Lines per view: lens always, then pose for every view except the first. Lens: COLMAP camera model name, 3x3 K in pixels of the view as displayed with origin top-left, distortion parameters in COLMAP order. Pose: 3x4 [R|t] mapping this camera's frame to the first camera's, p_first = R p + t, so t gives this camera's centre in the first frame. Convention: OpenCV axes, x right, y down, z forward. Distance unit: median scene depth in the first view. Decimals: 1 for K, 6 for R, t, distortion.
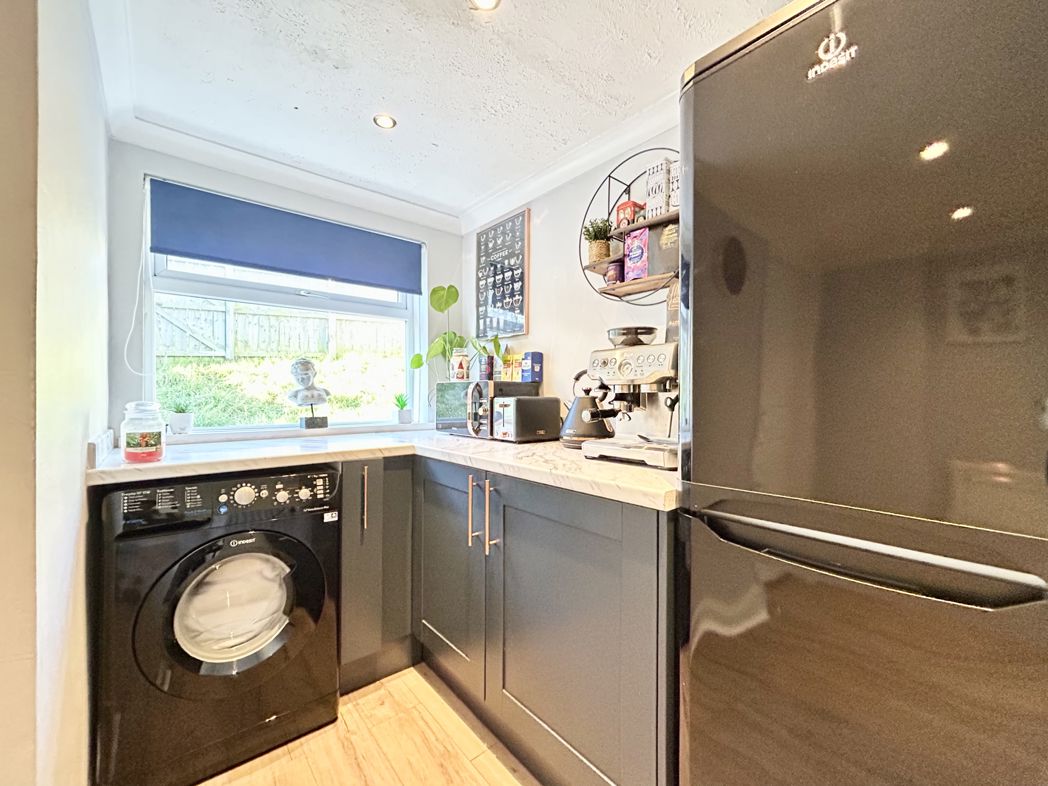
lens RADIAL K [[425.4, 0, 520.1], [0, 425.4, 394.0], [0, 0, 1]] dist [-0.001493, -0.000113]
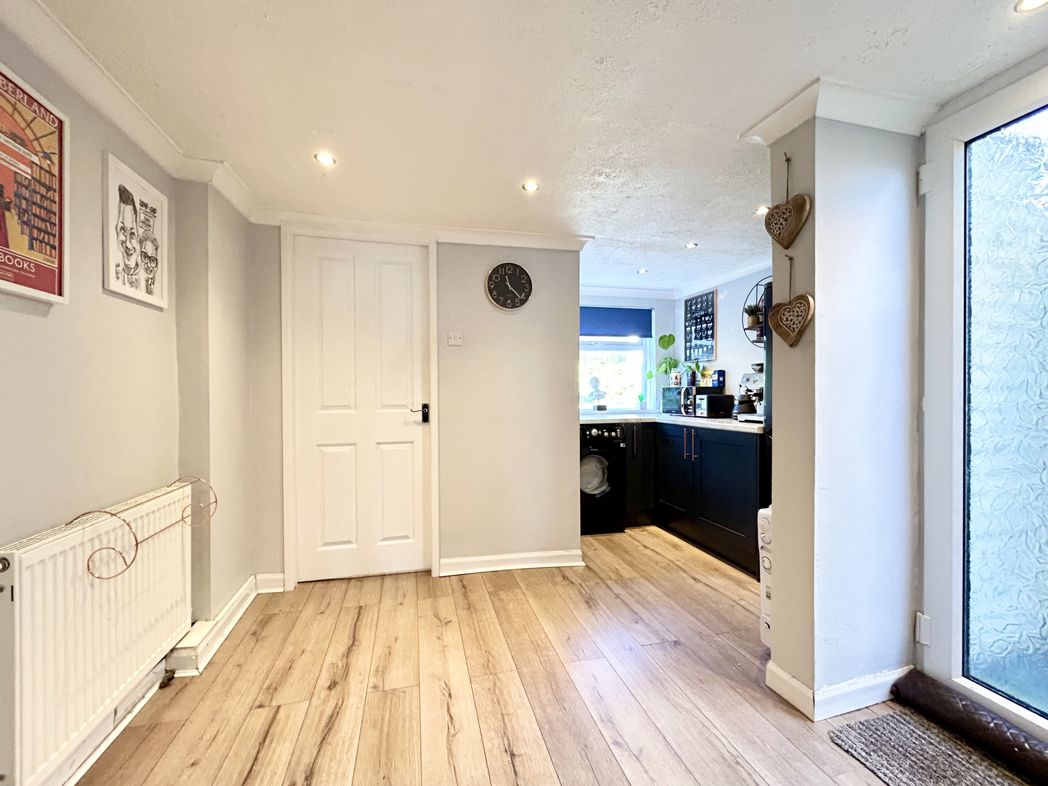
lens RADIAL K [[425.4, 0, 520.1], [0, 425.4, 394.0], [0, 0, 1]] dist [-0.001493, -0.000113]
pose [[0.897671, -0.004811, -0.440640, 0.064099], [0.006603, 0.999975, 0.002534, -0.006035], [0.440617, -0.005184, 0.897680, -0.949057]]
